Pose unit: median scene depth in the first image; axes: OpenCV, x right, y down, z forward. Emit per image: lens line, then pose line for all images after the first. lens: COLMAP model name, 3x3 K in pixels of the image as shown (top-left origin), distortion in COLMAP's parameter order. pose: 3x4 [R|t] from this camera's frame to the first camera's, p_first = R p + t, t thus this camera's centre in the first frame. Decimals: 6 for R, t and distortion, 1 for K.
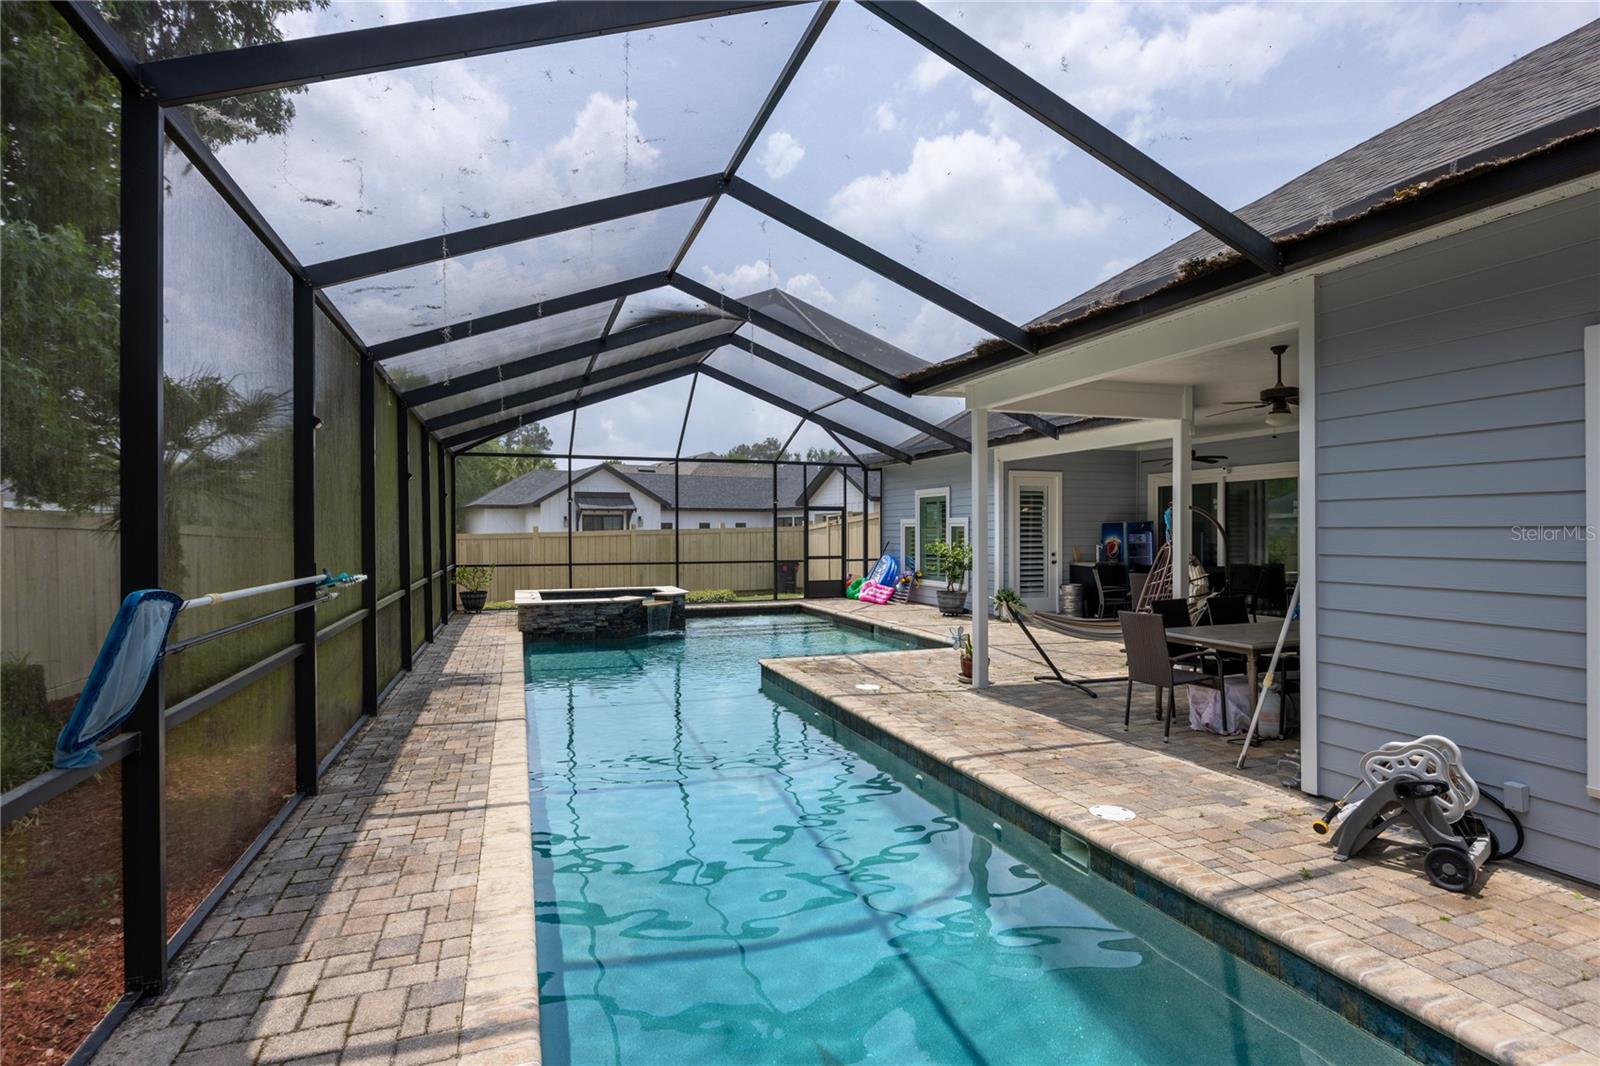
lens RADIAL K [[810.5, 0, 800.0], [0, 810.5, 533.0], [0, 0, 1]] dist [0.001100, -0.000035]
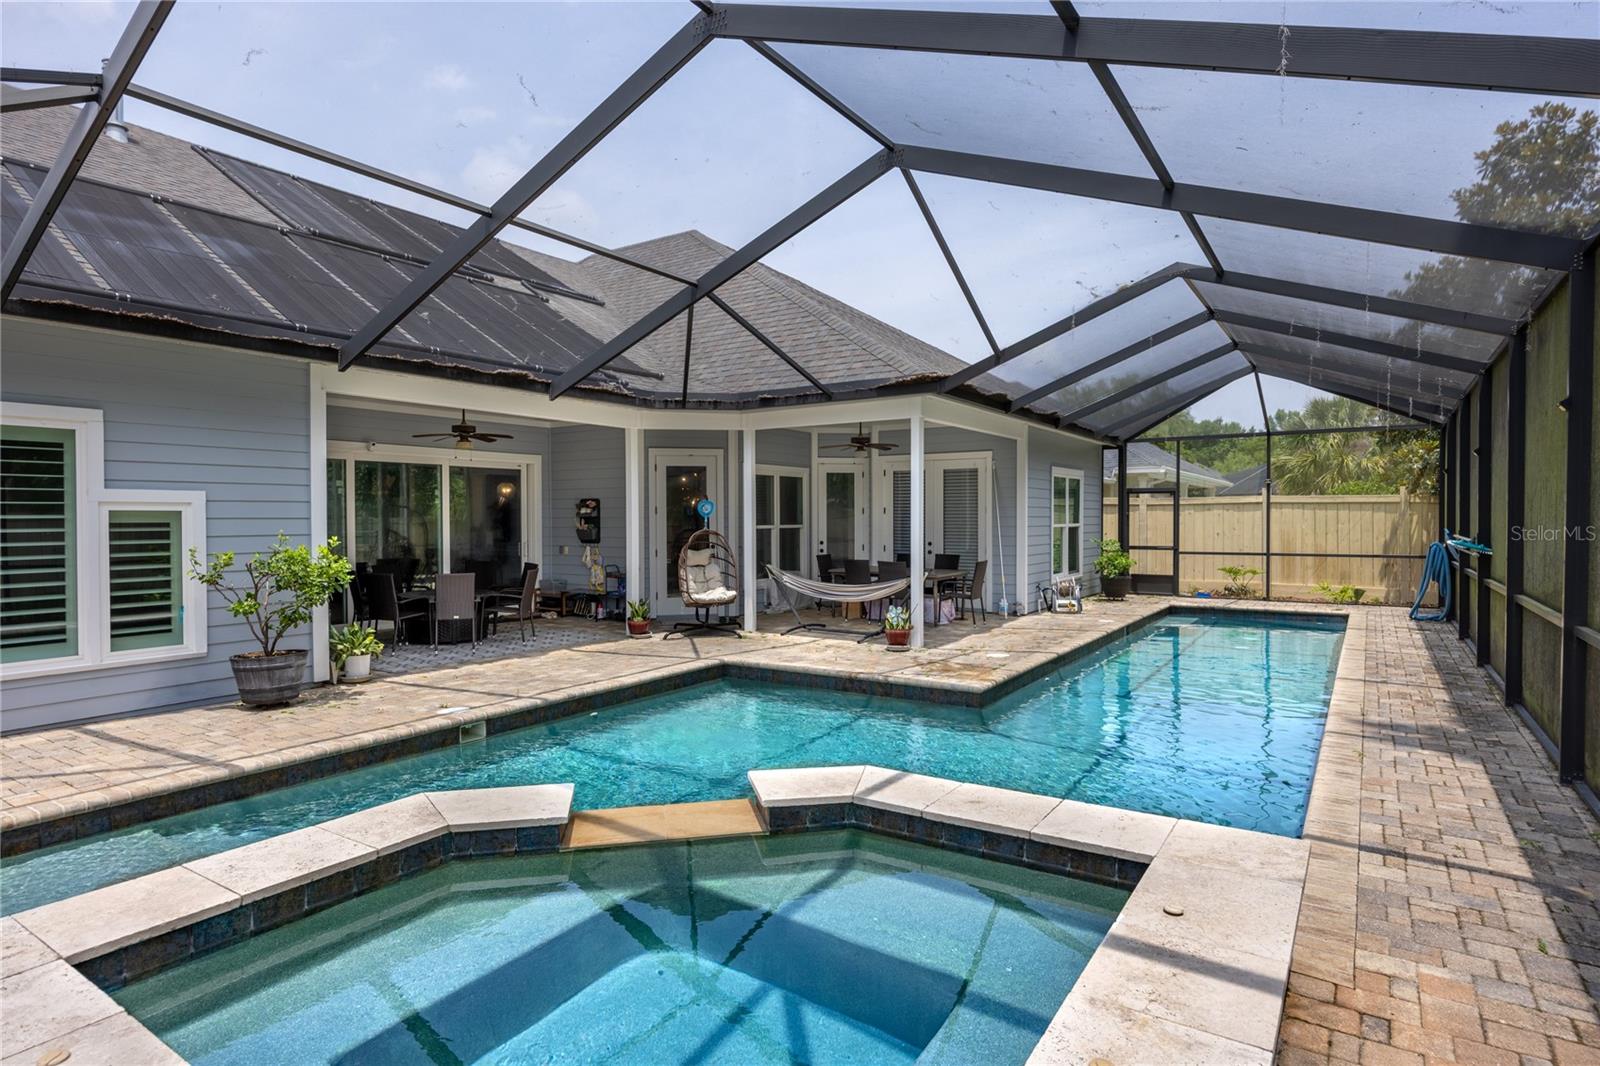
lens RADIAL K [[870.2, 0, 809.9], [0, 870.2, 532.2], [0, 0, 1]] dist [0.001727, -0.000643]
pose [[-0.600519, -0.005108, 0.799594, -0.377155], [0.009744, 0.999859, 0.013706, 0.000245], [-0.799551, 0.016022, -0.600384, 1.006153]]
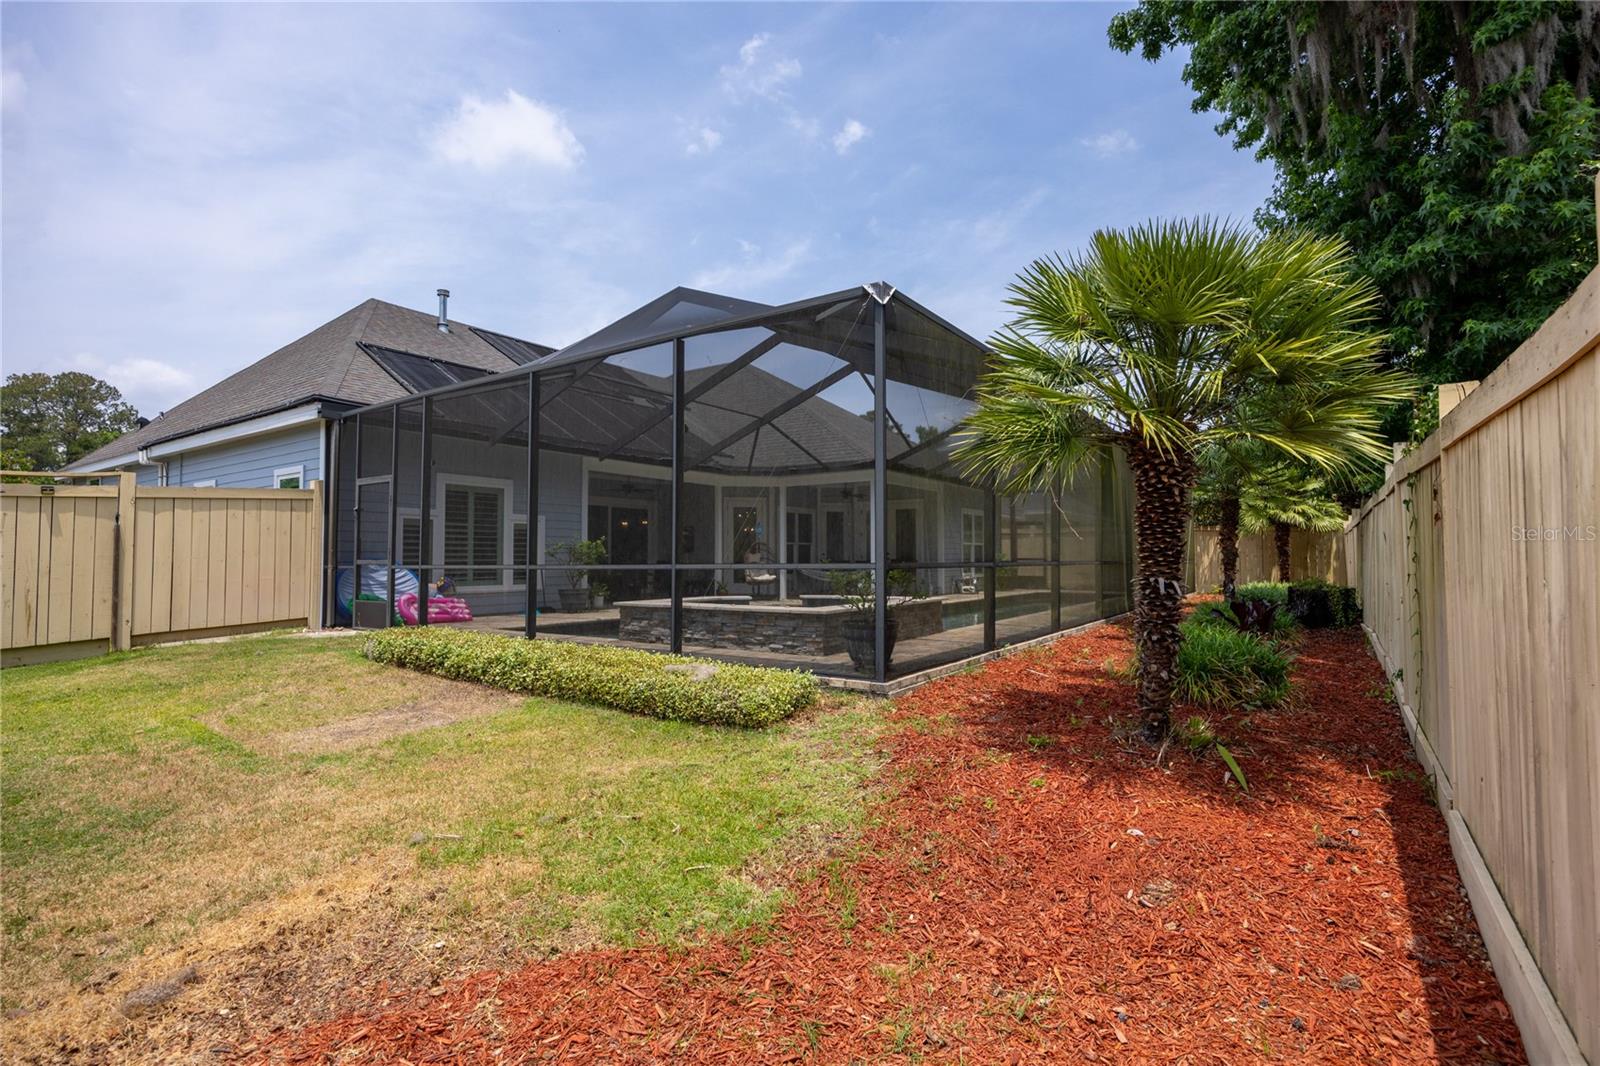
lens RADIAL K [[781.2, 0, 804.8], [0, 781.2, 539.0], [0, 0, 1]] dist [-0.026175, -0.000255]
pose [[-0.591142, 0.032088, 0.805929, -0.746632], [0.010290, 0.999427, -0.032245, 0.043377], [-0.806502, -0.010768, -0.591133, 1.289038]]
